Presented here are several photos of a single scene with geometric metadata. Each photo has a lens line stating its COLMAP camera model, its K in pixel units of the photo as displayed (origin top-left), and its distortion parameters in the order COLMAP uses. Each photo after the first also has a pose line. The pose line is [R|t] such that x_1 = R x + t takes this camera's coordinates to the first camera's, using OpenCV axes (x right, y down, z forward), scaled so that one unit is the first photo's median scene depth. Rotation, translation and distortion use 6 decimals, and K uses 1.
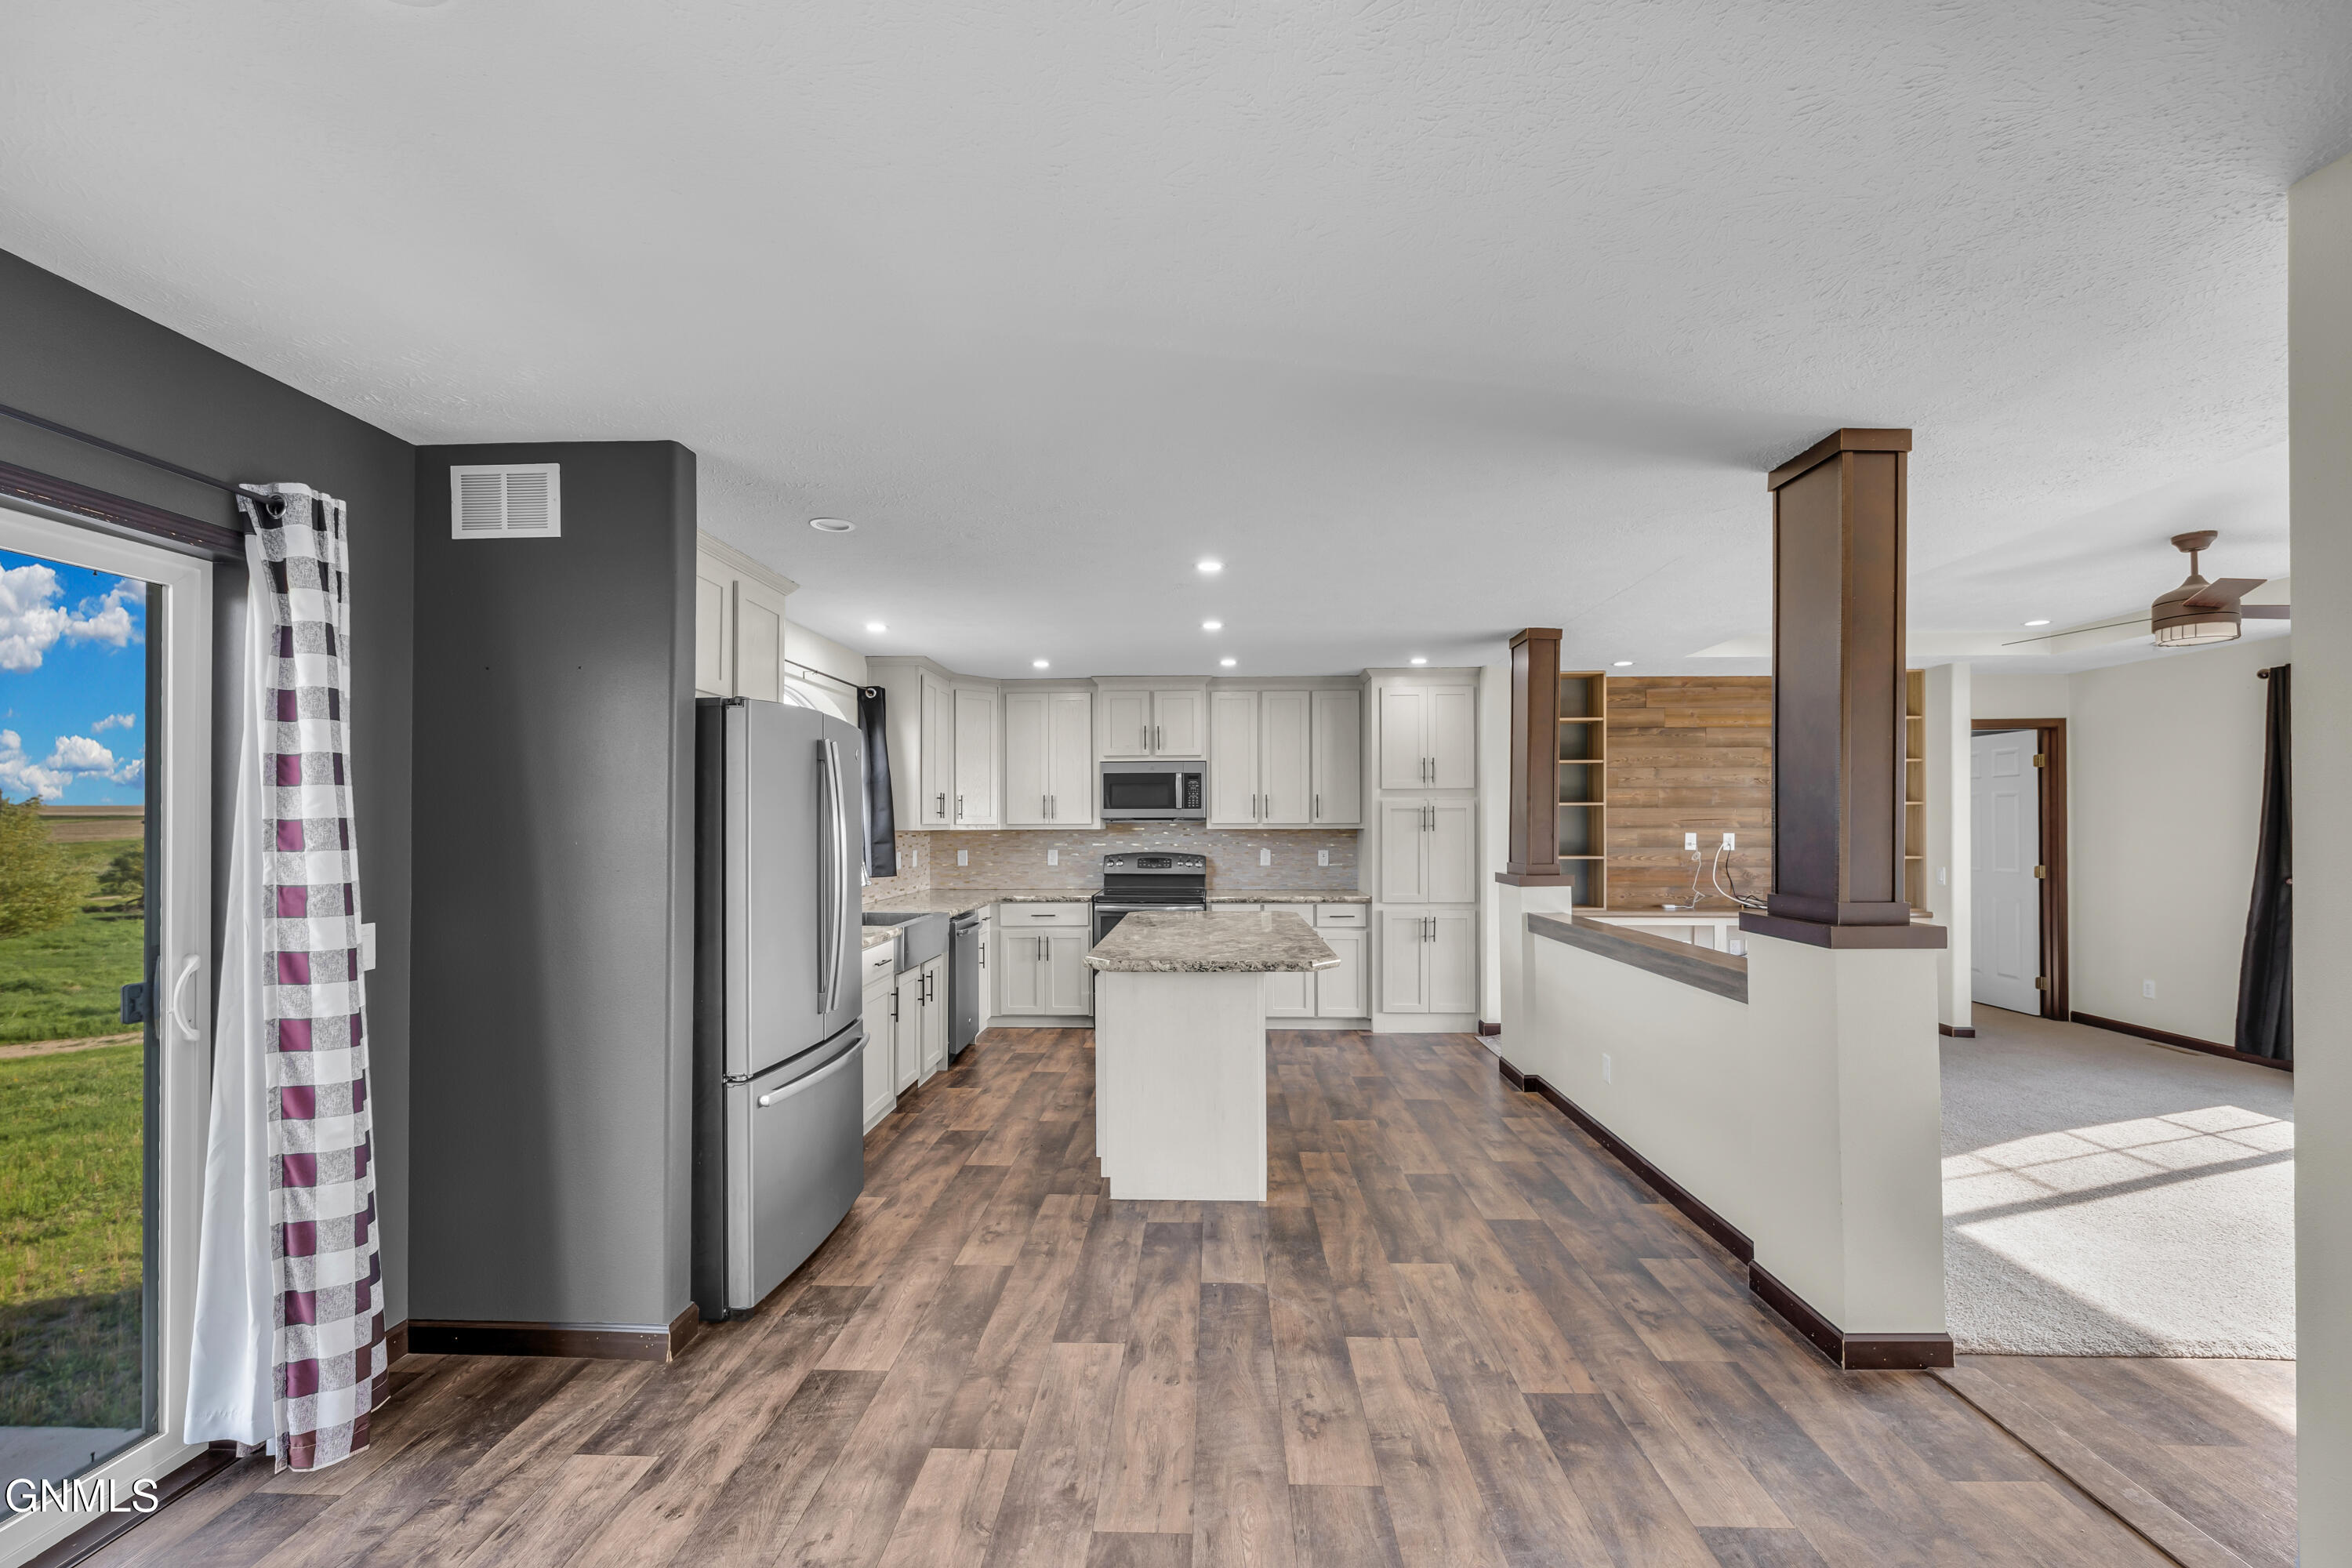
lens RADIAL K [[981.0, 0, 1197.4], [0, 981.0, 814.3], [0, 0, 1]] dist [0.001377, -0.000887]
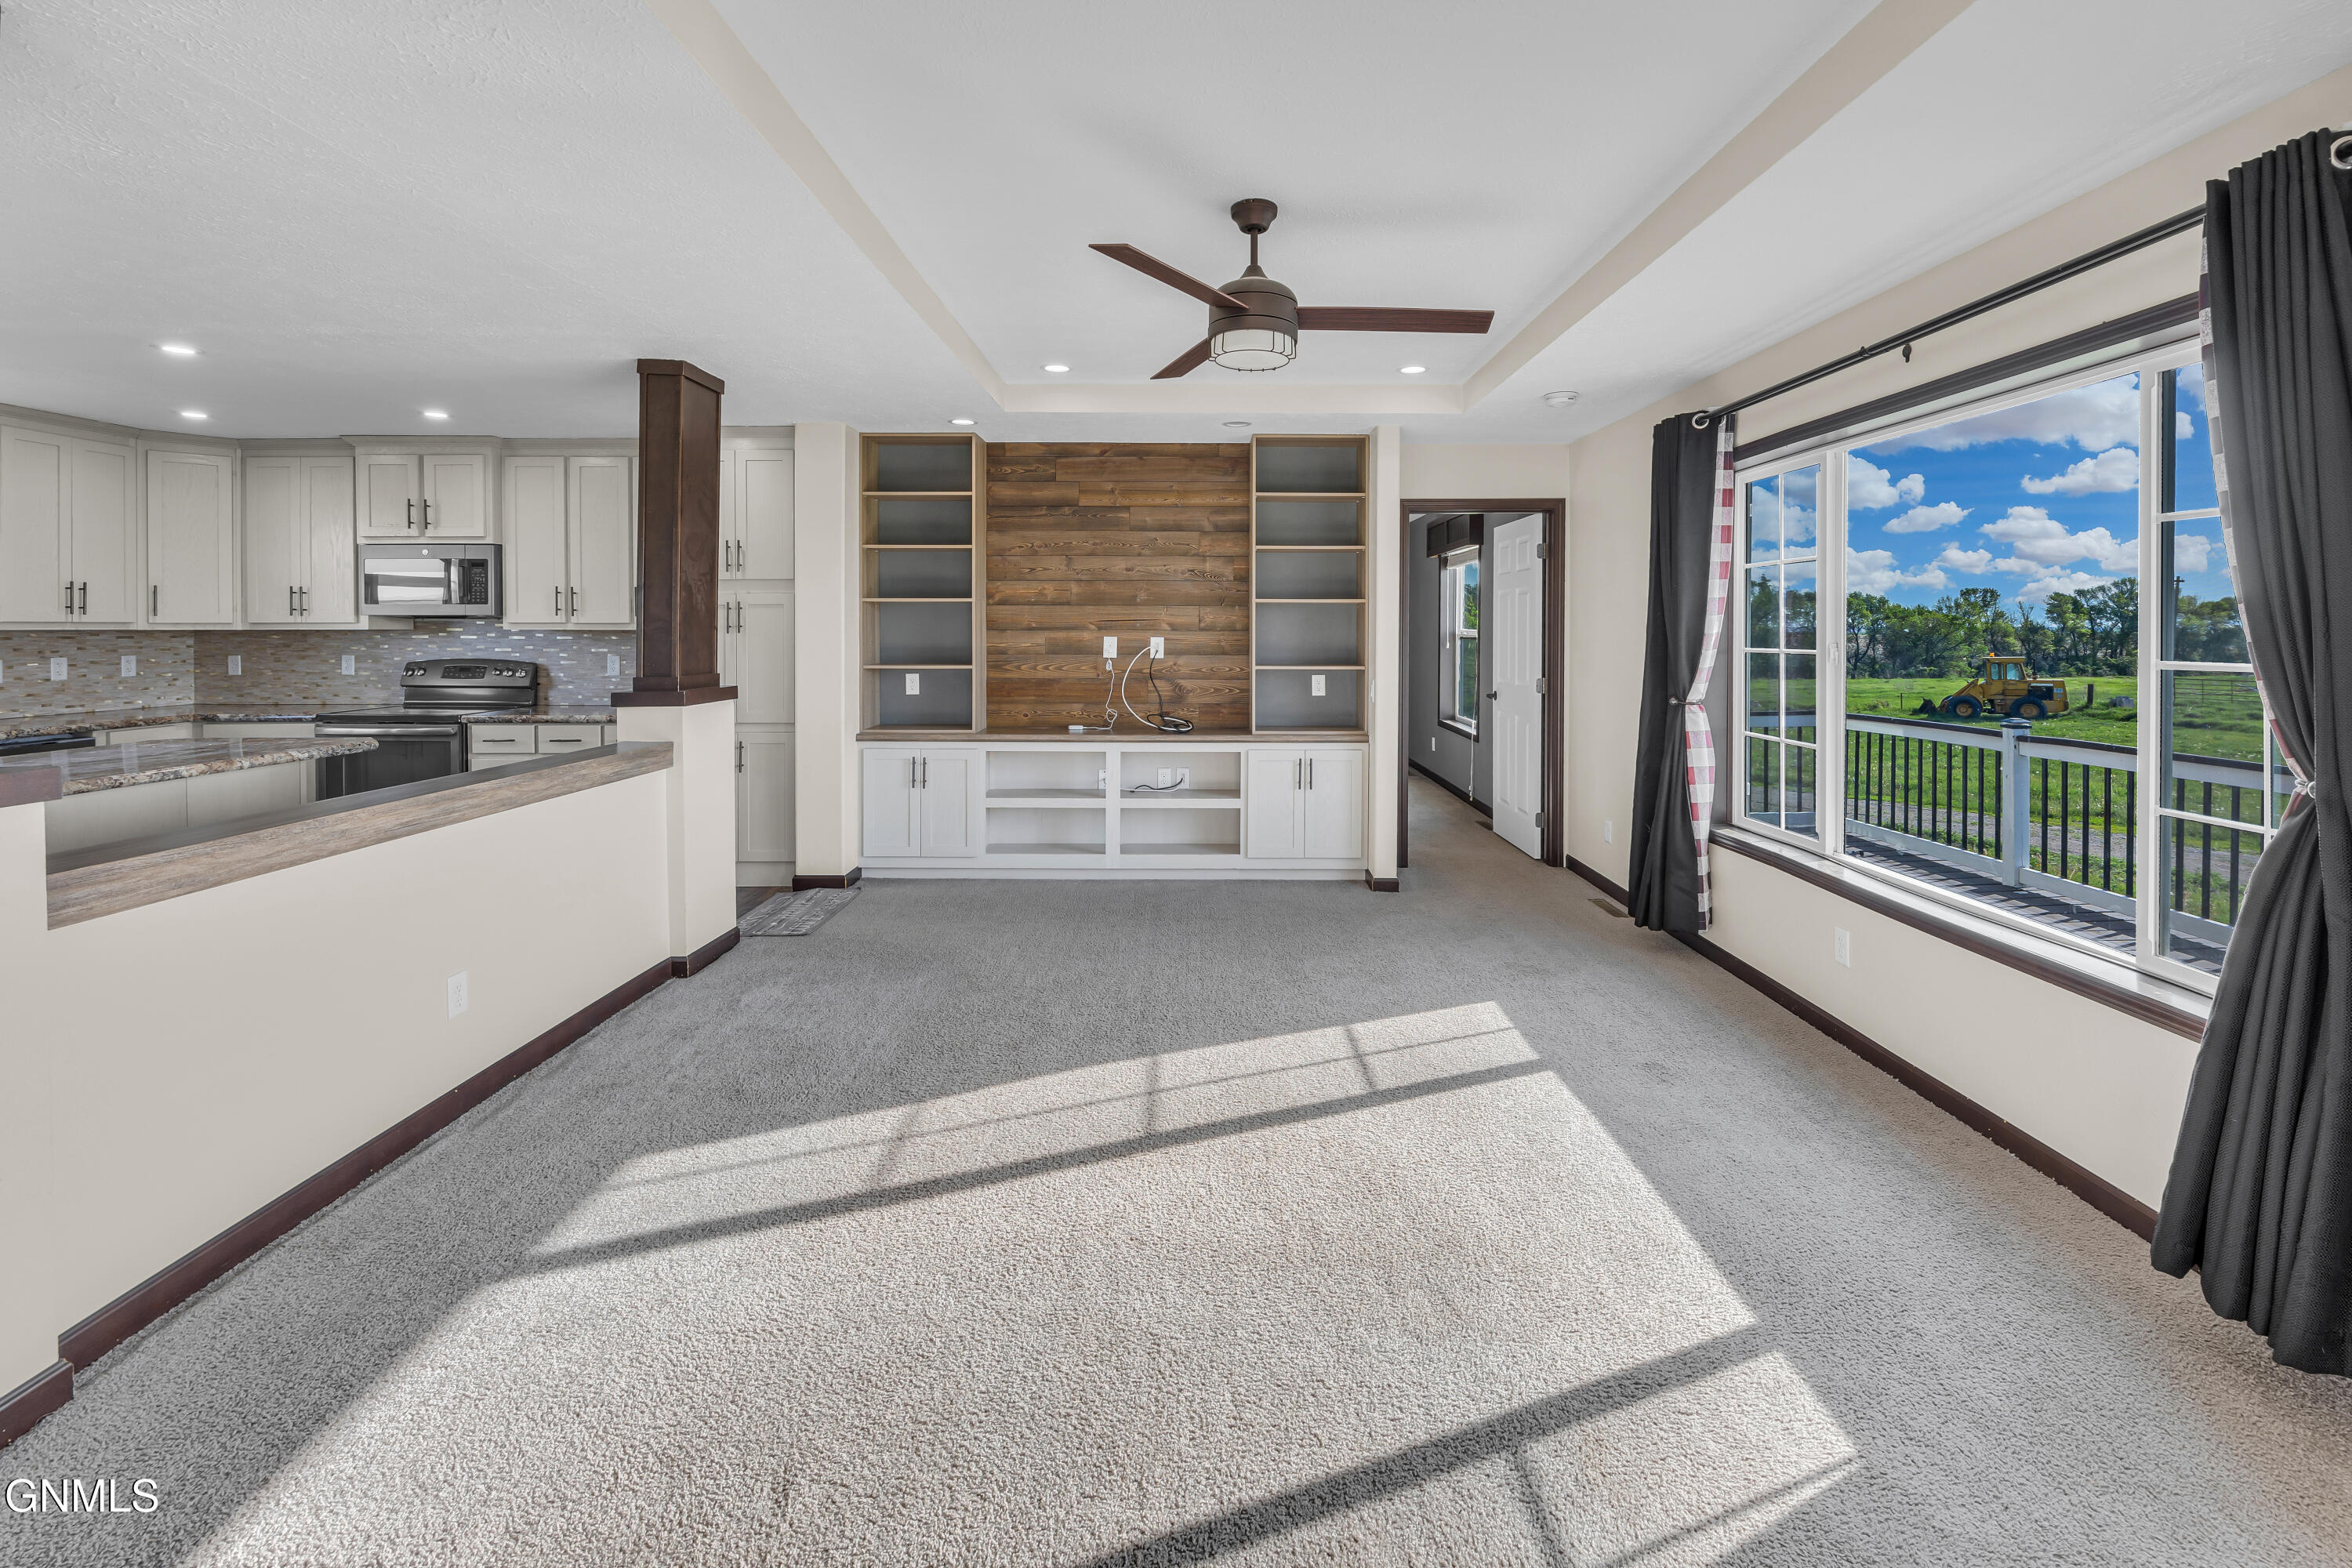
lens RADIAL K [[1005.0, 0, 1211.1], [0, 1005.0, 640.0], [0, 0, 1]] dist [-0.005612, 0.003038]
pose [[0.999716, 0.003306, 0.023597, 0.597078], [-0.003779, 0.999792, 0.020047, 0.004991], [-0.023526, -0.020130, 0.999521, 0.179910]]
